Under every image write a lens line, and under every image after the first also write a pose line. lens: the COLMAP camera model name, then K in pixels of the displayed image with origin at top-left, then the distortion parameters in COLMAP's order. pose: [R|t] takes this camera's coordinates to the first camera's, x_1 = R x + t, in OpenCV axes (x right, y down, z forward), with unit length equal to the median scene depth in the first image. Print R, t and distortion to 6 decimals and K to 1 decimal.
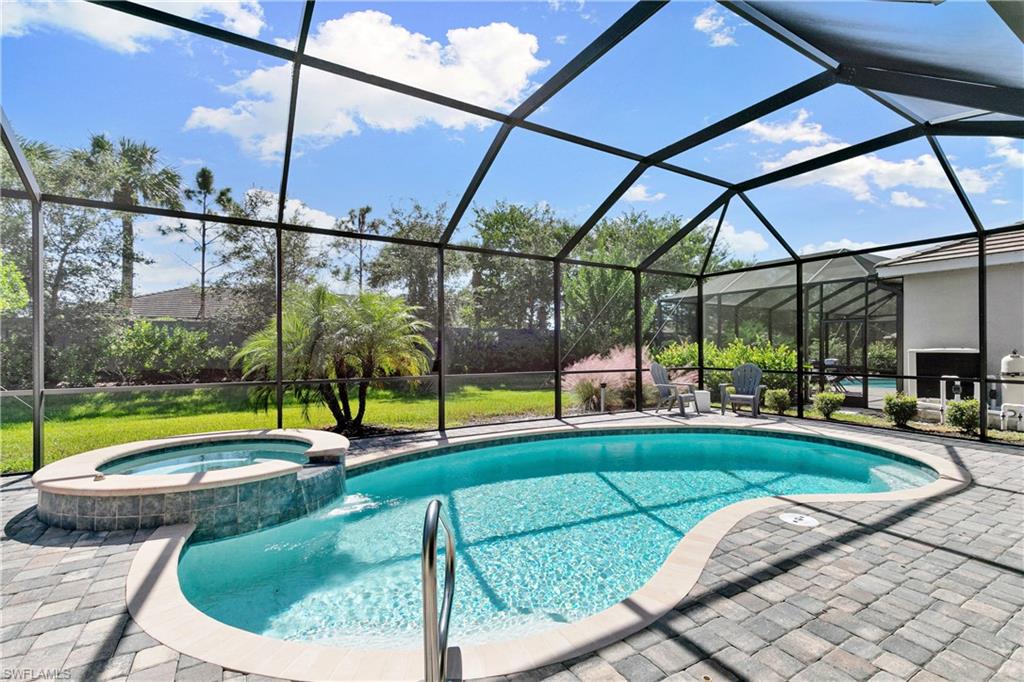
lens RADIAL K [[456.0, 0, 514.3], [0, 456.0, 344.3], [0, 0, 1]] dist [0.008883, -0.000757]
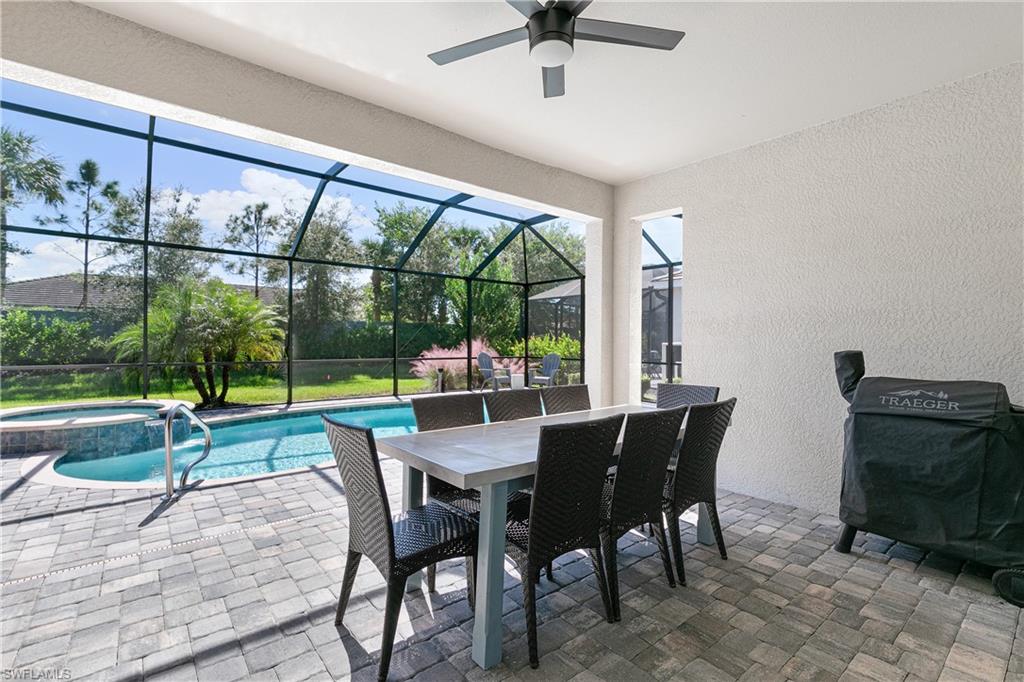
lens RADIAL K [[456.0, 0, 506.2], [0, 456.0, 337.2], [0, 0, 1]] dist [0.008883, -0.000757]
pose [[0.990216, 0.008972, 0.139257, 0.127982], [-0.008824, 0.999960, -0.001680, -0.000036], [-0.139266, 0.000435, 0.990255, -0.171720]]
